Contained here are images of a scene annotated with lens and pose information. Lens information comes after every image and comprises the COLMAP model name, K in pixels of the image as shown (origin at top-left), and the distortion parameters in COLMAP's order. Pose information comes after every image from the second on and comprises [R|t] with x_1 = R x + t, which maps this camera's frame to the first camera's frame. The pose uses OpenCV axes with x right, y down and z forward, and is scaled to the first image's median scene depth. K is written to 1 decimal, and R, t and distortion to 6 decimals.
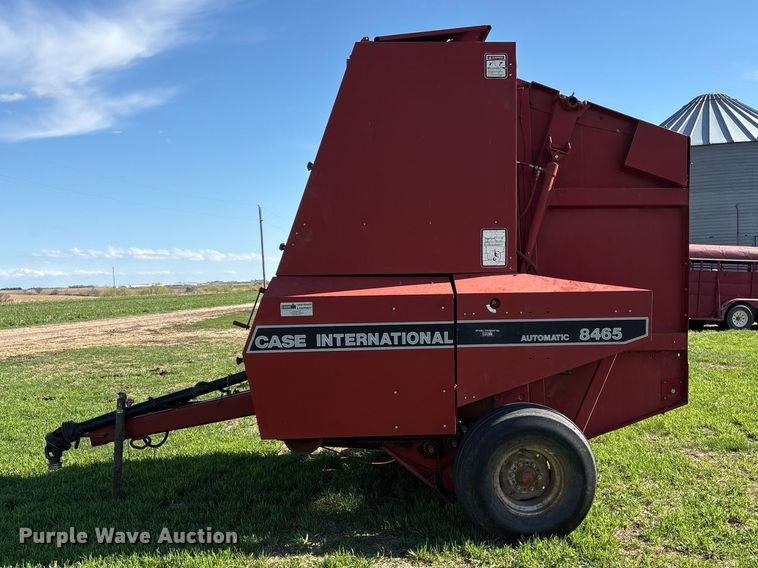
lens RADIAL K [[788.2, 0, 379.6], [0, 788.2, 335.5], [0, 0, 1]] dist [0.119944, -0.208080]
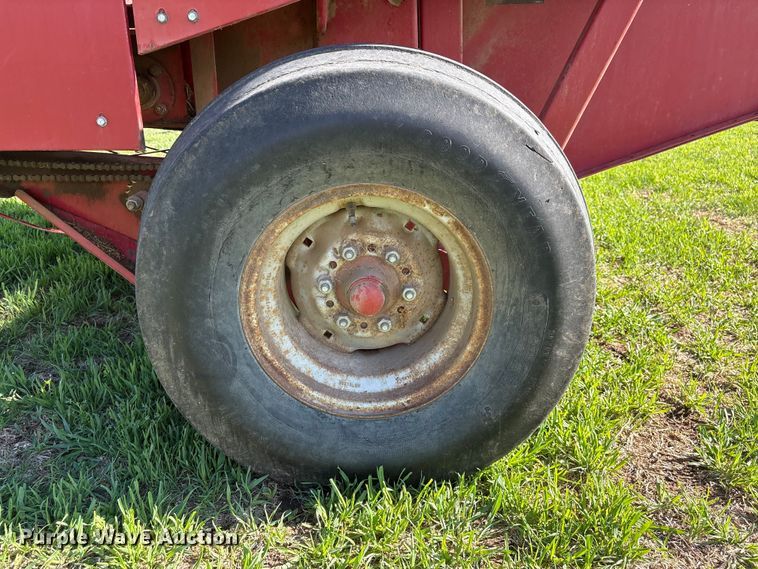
lens RADIAL K [[550.3, 0, 375.7], [0, 550.3, 271.3], [0, 0, 1]] dist [0.028494, -0.003390]
pose [[0.999425, 0.022891, -0.025032, 0.194957], [-0.015832, 0.967440, 0.252604, 0.116137], [0.030000, -0.252063, 0.967246, 0.796675]]
